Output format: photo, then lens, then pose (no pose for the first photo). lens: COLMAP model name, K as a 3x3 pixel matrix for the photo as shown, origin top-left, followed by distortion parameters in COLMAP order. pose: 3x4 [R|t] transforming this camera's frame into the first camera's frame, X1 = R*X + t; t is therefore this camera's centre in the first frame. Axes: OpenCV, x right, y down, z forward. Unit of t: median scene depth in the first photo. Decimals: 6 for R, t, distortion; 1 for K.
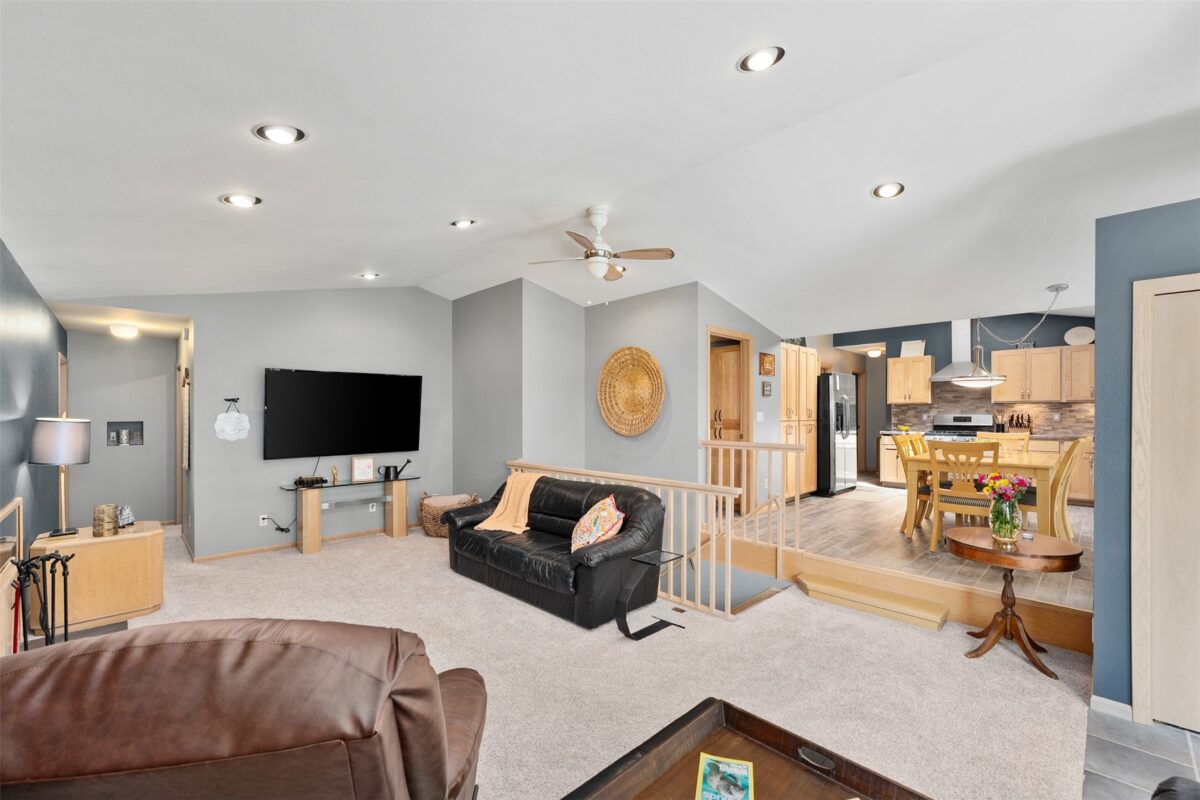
lens RADIAL K [[478.3, 0, 598.3], [0, 478.3, 410.3], [0, 0, 1]] dist [-0.000075, 0.000010]
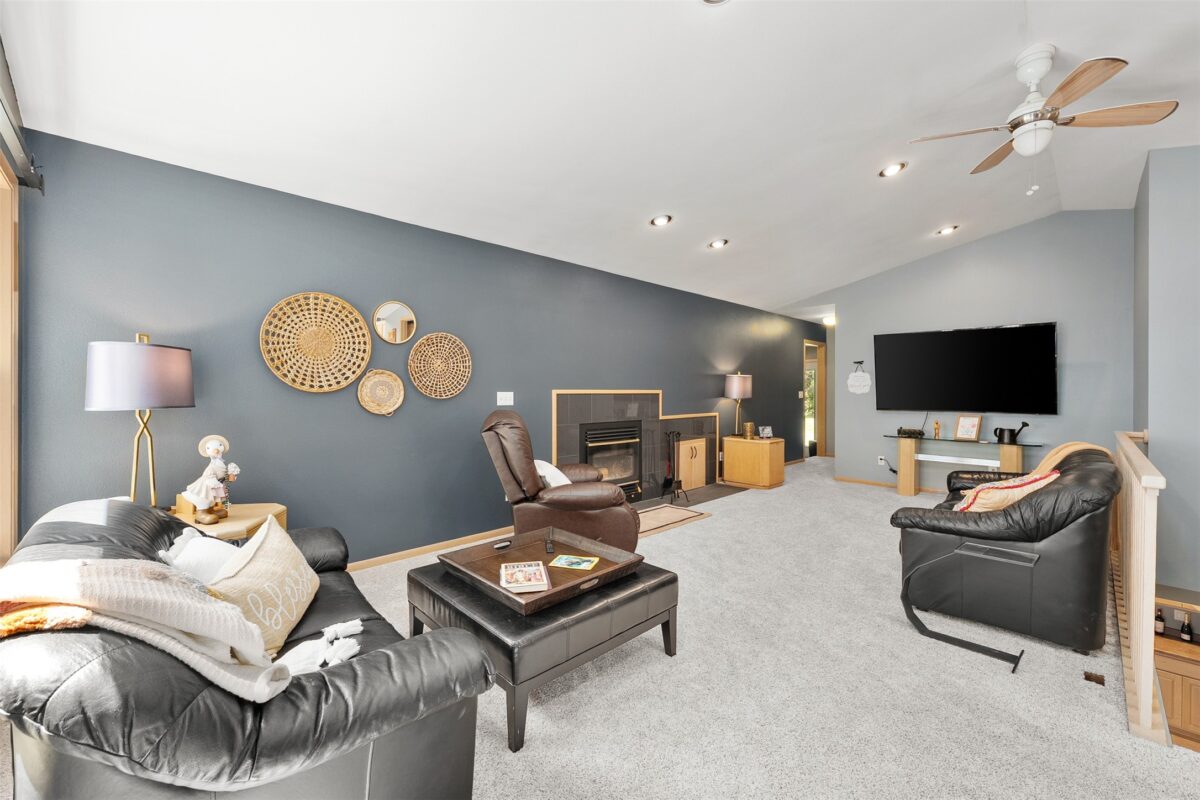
lens RADIAL K [[482.7, 0, 600.6], [0, 482.7, 389.7], [0, 0, 1]] dist [-0.045046, 0.000012]
pose [[0.005453, 0.001251, -0.999984, 0.506450], [0.000858, 0.999999, 0.001256, 0.049038], [0.999985, -0.000864, 0.005452, 0.286458]]
